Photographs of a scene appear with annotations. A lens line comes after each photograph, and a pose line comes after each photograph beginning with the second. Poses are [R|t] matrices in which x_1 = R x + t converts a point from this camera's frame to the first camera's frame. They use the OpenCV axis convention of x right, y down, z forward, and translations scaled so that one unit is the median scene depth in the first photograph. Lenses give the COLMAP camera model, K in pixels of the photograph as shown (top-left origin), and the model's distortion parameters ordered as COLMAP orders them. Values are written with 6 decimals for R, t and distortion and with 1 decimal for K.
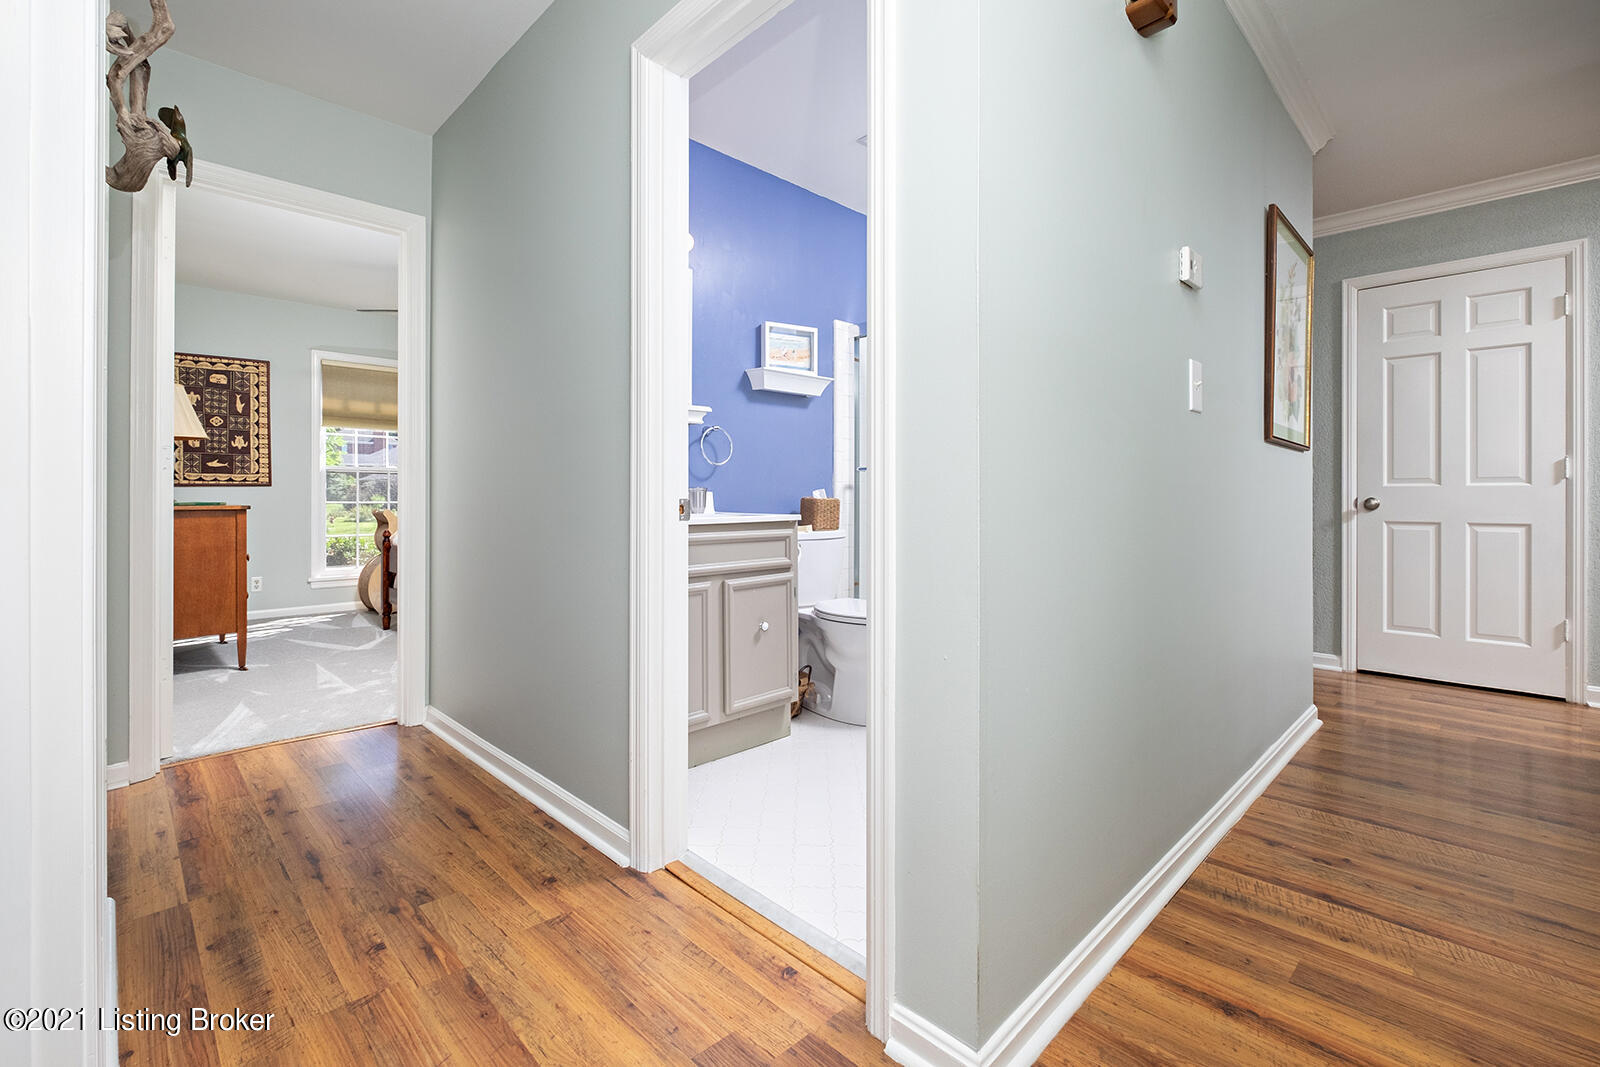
lens RADIAL K [[710.5, 0, 800.1], [0, 710.5, 490.6], [0, 0, 1]] dist [-0.004914, -0.000482]
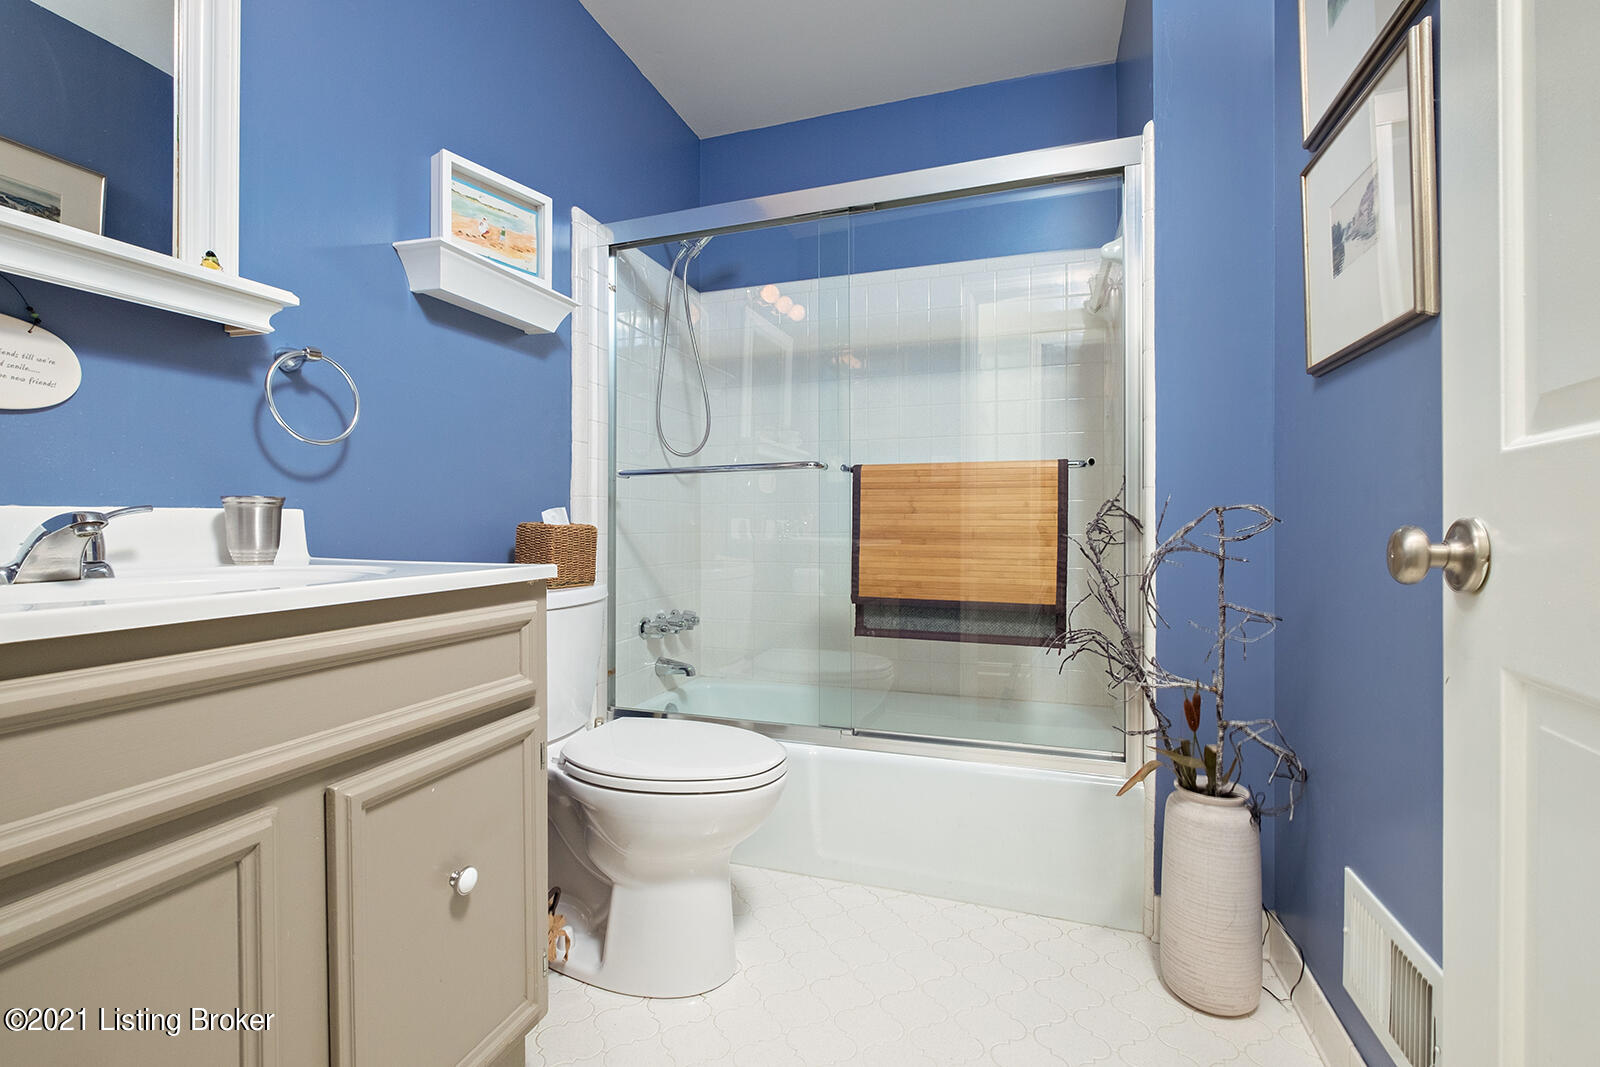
lens RADIAL K [[709.3, 0, 797.3], [0, 709.3, 520.3], [0, 0, 1]] dist [-0.001242, -0.000128]
pose [[0.898044, -0.001479, 0.439902, -0.049244], [0.000763, 0.999998, 0.001803, 0.007795], [-0.439904, -0.001284, 0.898044, 0.524274]]
